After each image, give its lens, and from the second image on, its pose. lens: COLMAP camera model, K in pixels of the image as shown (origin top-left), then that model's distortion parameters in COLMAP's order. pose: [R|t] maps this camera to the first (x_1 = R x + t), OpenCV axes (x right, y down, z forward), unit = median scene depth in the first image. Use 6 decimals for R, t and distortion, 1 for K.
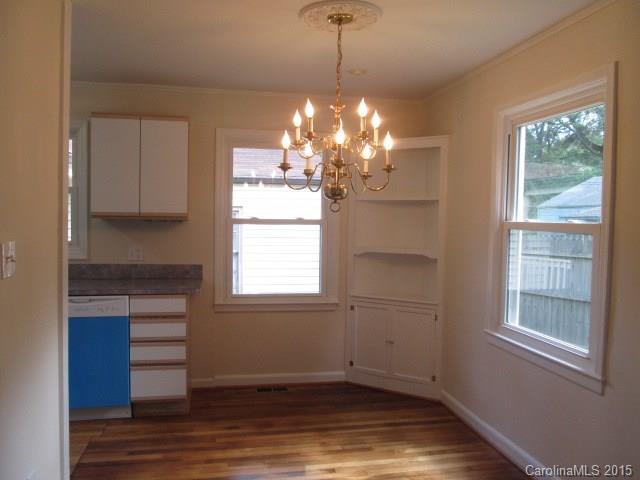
lens RADIAL K [[518.6, 0, 320.0], [0, 518.6, 240.0], [0, 0, 1]] dist [-0.005967, -0.000748]
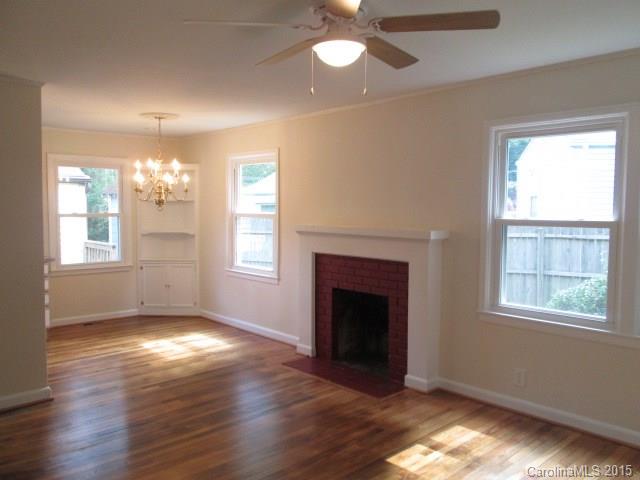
lens RADIAL K [[518.6, 0, 320.0], [0, 518.6, 240.0], [0, 0, 1]] dist [-0.005967, -0.000748]
pose [[0.847708, -0.046593, 0.528413, -0.332741], [0.030519, 0.998769, 0.039108, -0.000598], [-0.529585, -0.017026, 0.848086, -0.685970]]
